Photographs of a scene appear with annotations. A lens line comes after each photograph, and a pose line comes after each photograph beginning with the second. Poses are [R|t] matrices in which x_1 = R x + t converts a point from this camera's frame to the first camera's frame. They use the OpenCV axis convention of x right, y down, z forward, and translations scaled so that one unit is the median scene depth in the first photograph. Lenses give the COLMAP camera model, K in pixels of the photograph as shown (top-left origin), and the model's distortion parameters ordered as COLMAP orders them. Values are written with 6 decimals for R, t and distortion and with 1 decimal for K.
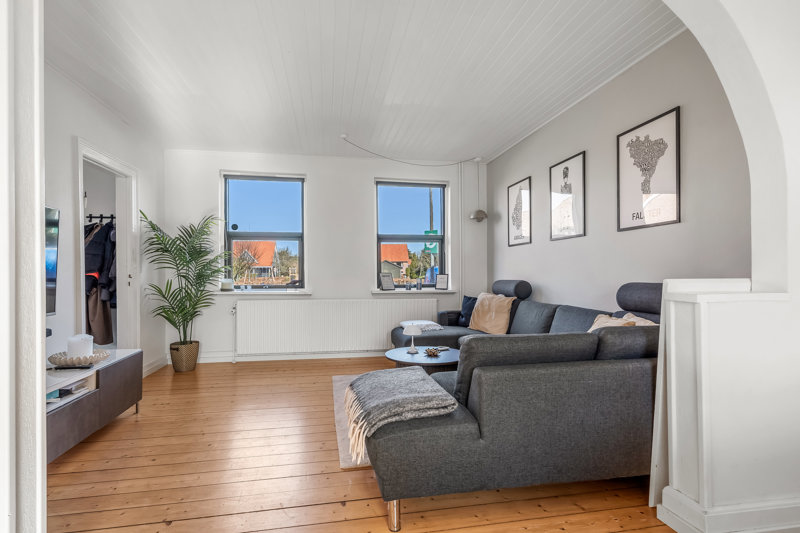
lens RADIAL K [[394.5, 0, 398.0], [0, 394.5, 270.2], [0, 0, 1]] dist [0.015700, 0.000085]
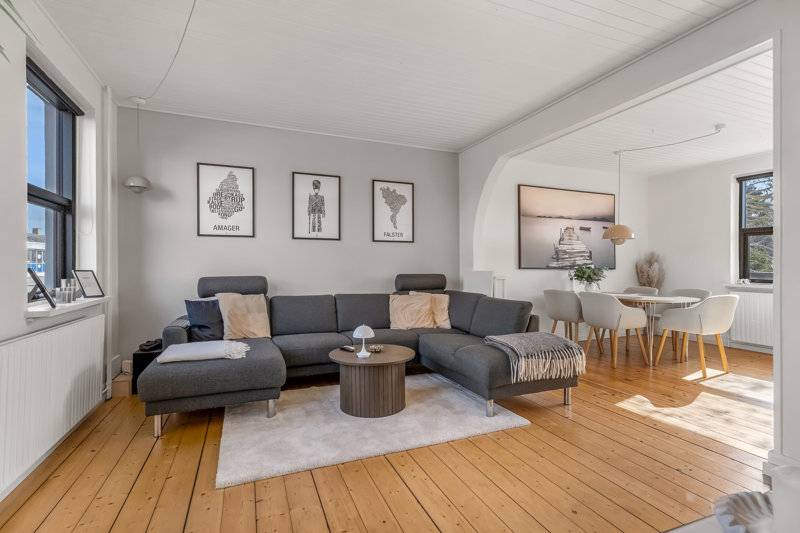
lens RADIAL K [[372.9, 0, 393.1], [0, 372.9, 265.8], [0, 0, 1]] dist [0.002864, 0.000141]
pose [[-0.186970, 0.009706, 0.982318, -0.881571], [-0.007668, 0.999906, -0.011339, 0.011984], [-0.982336, -0.009653, -0.186879, 1.188523]]
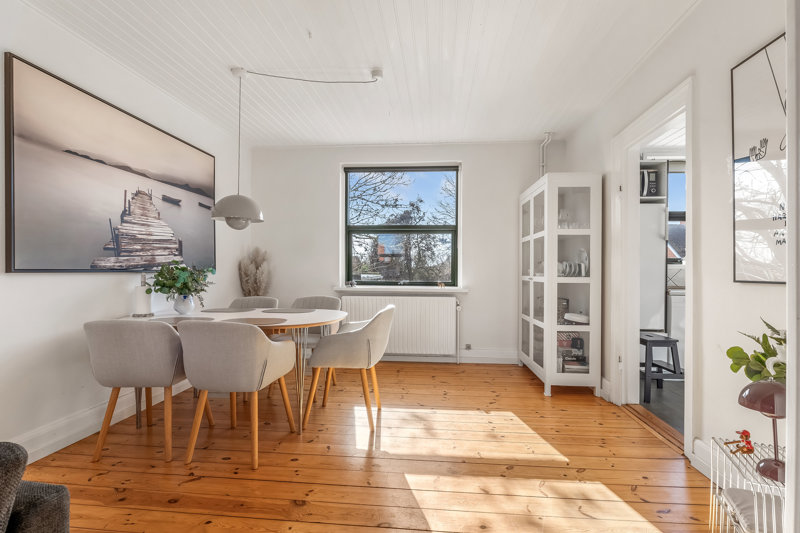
lens RADIAL K [[382.3, 0, 396.2], [0, 382.3, 266.7], [0, 0, 1]] dist [0.003980, 0.000648]
pose [[-0.953298, 0.010988, 0.301832, -0.170205], [0.006156, 0.999837, -0.016953, 0.008235], [-0.301969, -0.014303, -0.953210, 0.741796]]
